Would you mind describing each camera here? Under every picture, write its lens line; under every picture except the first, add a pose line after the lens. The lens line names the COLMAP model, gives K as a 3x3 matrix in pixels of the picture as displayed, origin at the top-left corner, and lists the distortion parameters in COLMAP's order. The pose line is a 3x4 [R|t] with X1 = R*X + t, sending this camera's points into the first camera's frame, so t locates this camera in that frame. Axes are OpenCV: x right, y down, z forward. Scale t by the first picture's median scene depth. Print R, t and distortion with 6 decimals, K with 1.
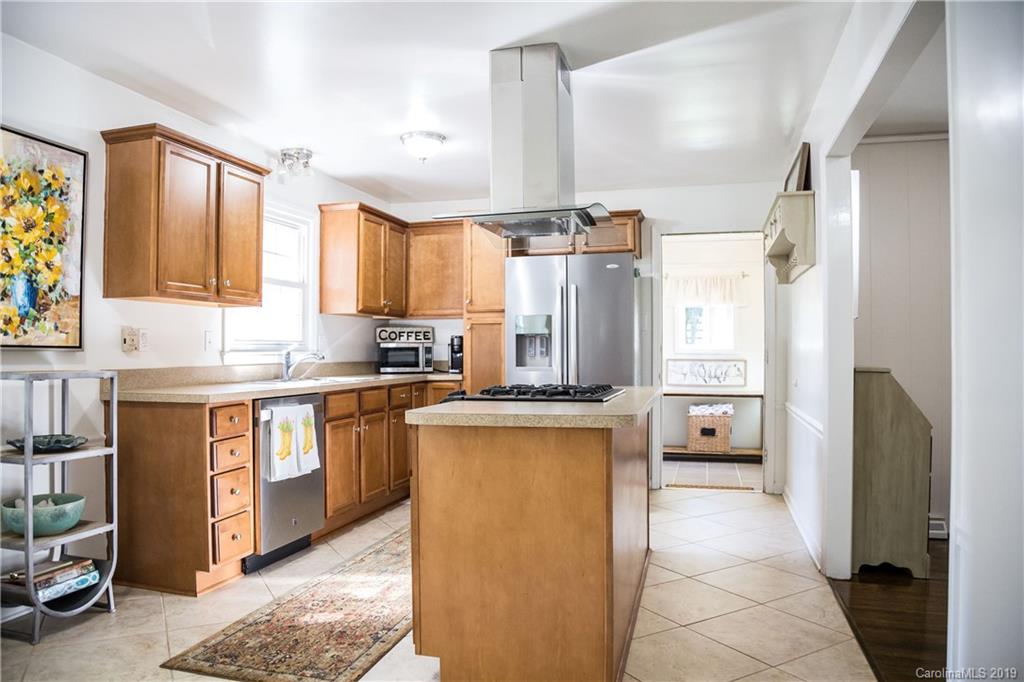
lens RADIAL K [[701.1, 0, 512.0], [0, 701.1, 341.0], [0, 0, 1]] dist [-0.102171, 0.001191]
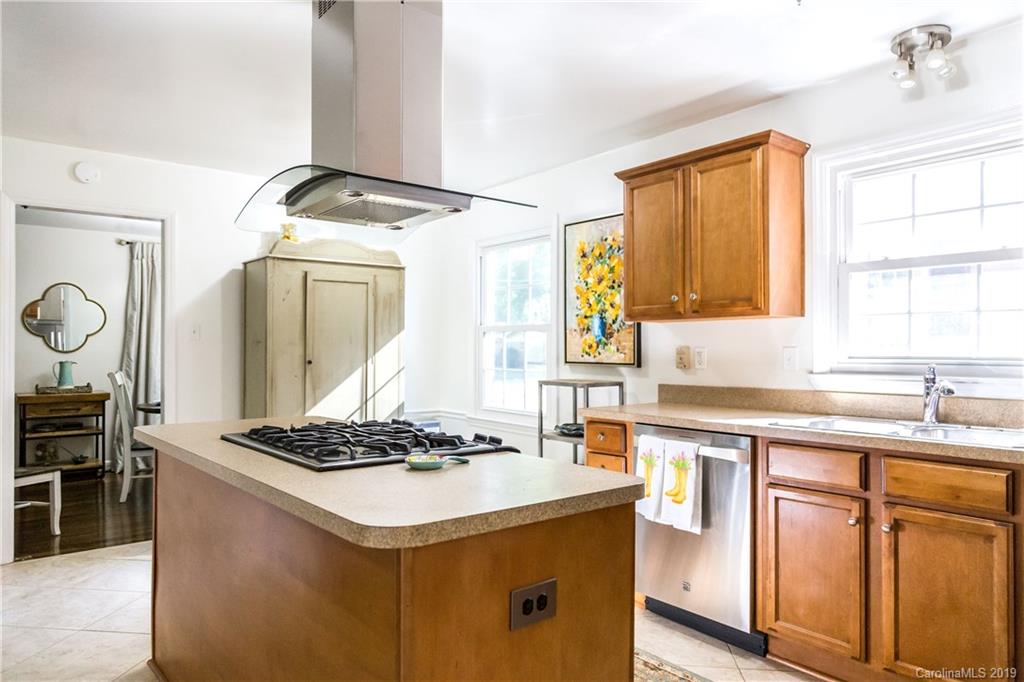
lens RADIAL K [[667.9, 0, 495.0], [0, 667.9, 343.0], [0, 0, 1]] dist [-0.005825, 0.003287]
pose [[-0.604137, -0.008227, -0.796838, 0.560038], [0.011499, 0.999753, -0.019040, -0.010849], [0.796798, -0.020666, -0.603893, 1.653772]]
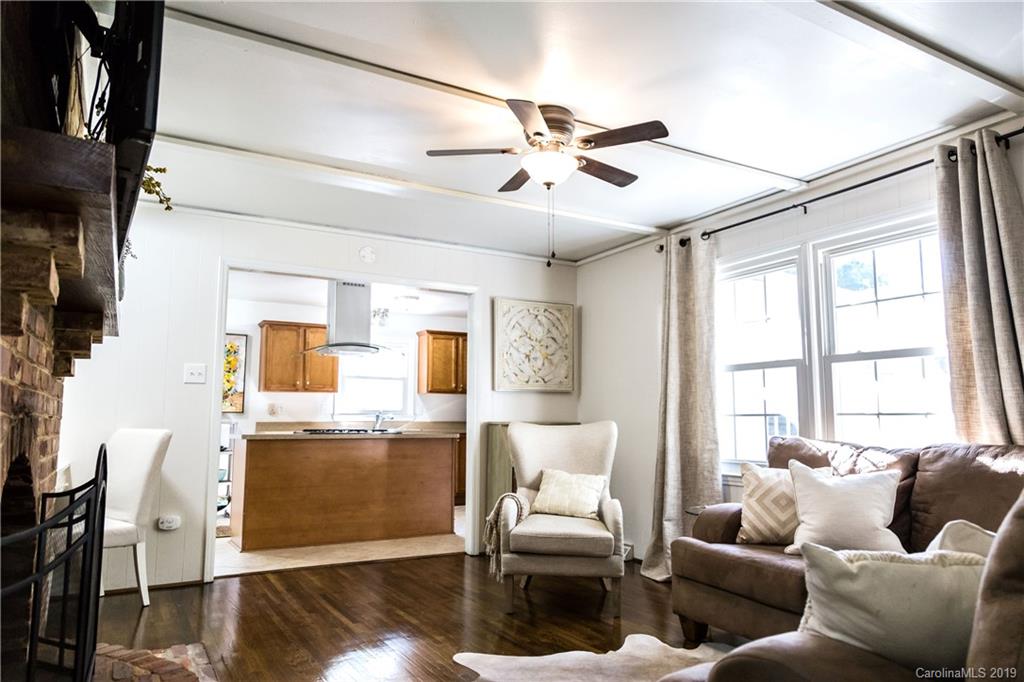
lens RADIAL K [[667.9, 0, 495.0], [0, 667.9, 343.0], [0, 0, 1]] dist [-0.005825, 0.003287]
pose [[0.699144, -0.079961, -0.710496, 1.926726], [0.007859, 0.994526, -0.104192, 0.019864], [0.714938, 0.067261, 0.695945, -0.086966]]
